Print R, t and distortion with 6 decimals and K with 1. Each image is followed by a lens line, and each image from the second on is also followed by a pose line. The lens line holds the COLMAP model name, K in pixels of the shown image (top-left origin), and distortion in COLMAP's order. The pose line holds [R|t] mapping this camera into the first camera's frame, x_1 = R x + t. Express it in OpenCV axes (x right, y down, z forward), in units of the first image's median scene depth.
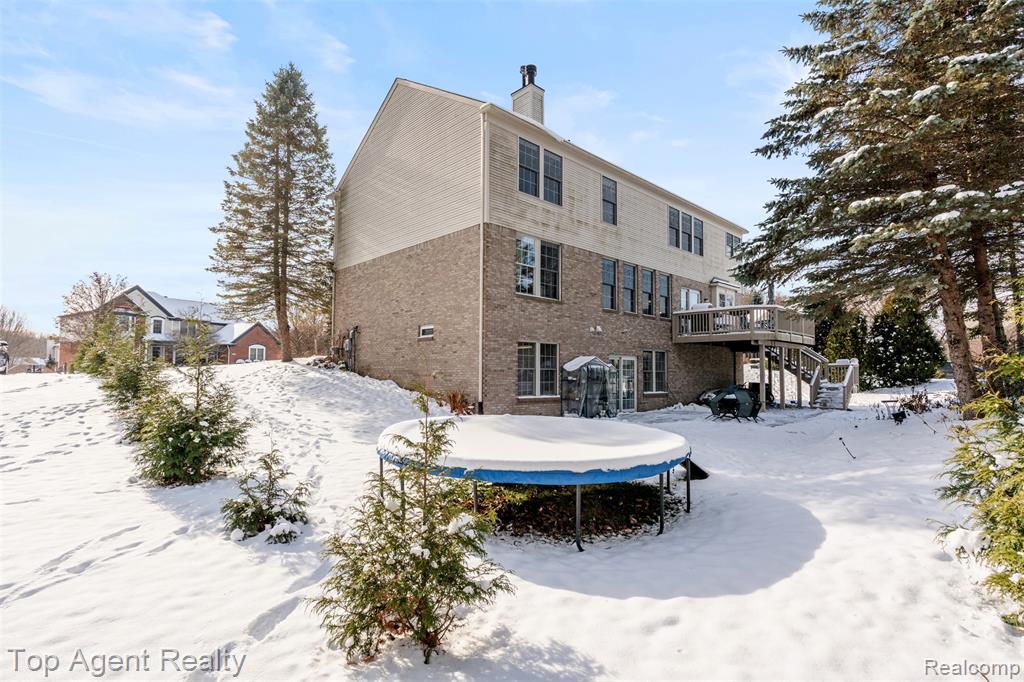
lens RADIAL K [[547.9, 0, 506.3], [0, 547.9, 348.9], [0, 0, 1]] dist [-0.002442, -0.000314]
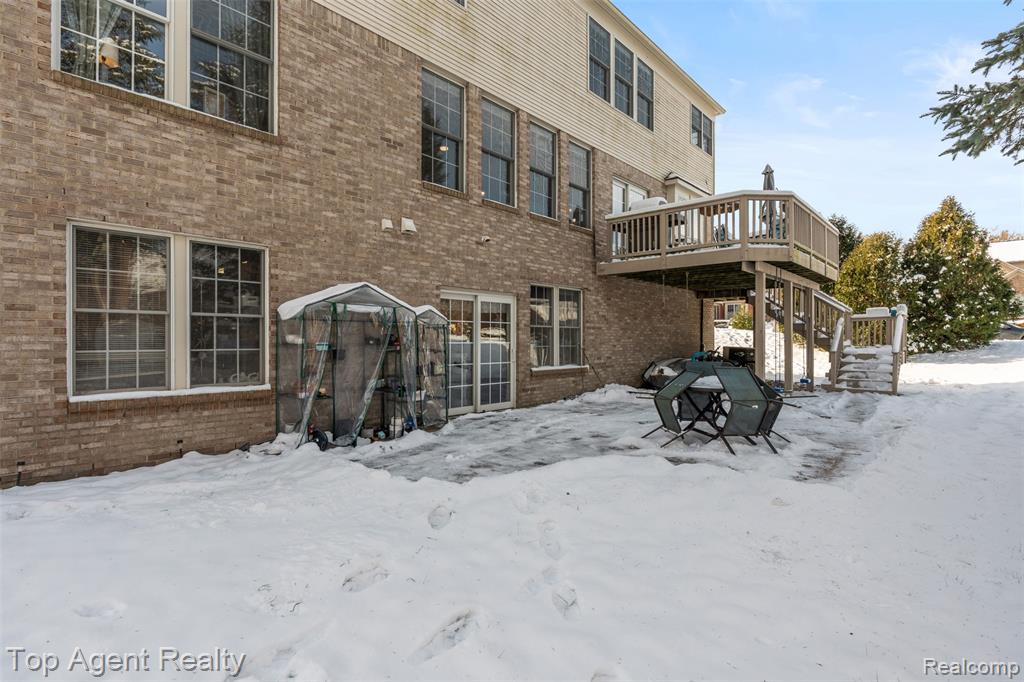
lens RADIAL K [[522.0, 0, 515.6], [0, 522.0, 339.5], [0, 0, 1]] dist [-0.001209, 0.000486]
pose [[0.997329, -0.006467, 0.072757, 0.193804], [0.003270, 0.999027, 0.043981, 0.030788], [-0.072971, -0.043625, 0.996379, 0.504643]]
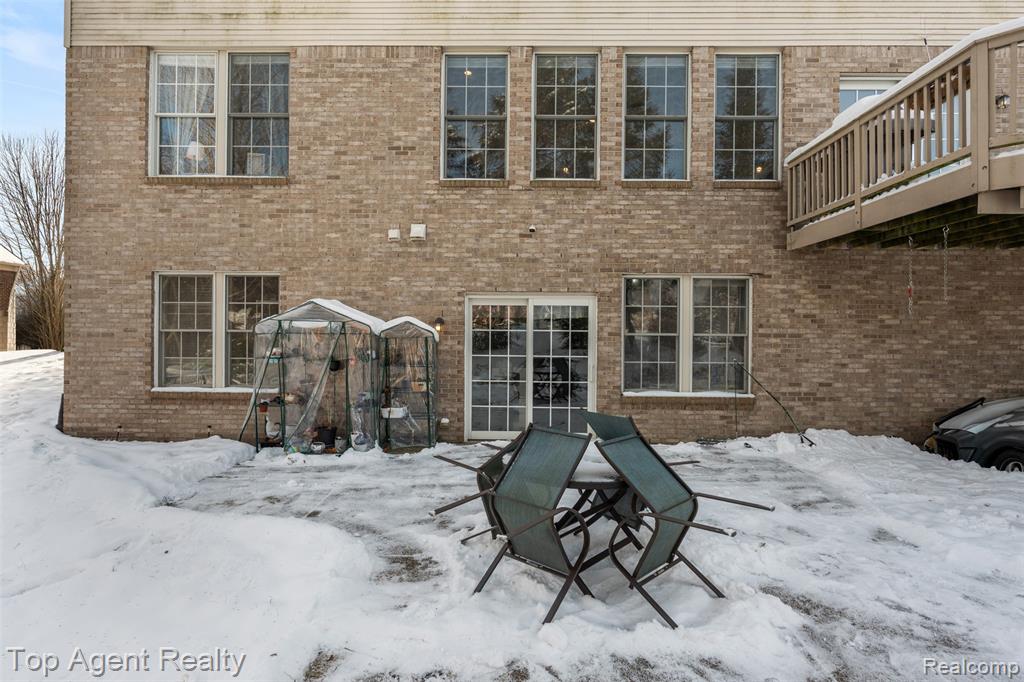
lens RADIAL K [[547.9, 0, 510.8], [0, 547.9, 334.2], [0, 0, 1]] dist [-0.002442, -0.000314]
pose [[0.694993, -0.001614, -0.719015, 0.444683], [0.031108, 0.999129, 0.027826, 0.026776], [0.718343, -0.041706, 0.694438, 0.663728]]
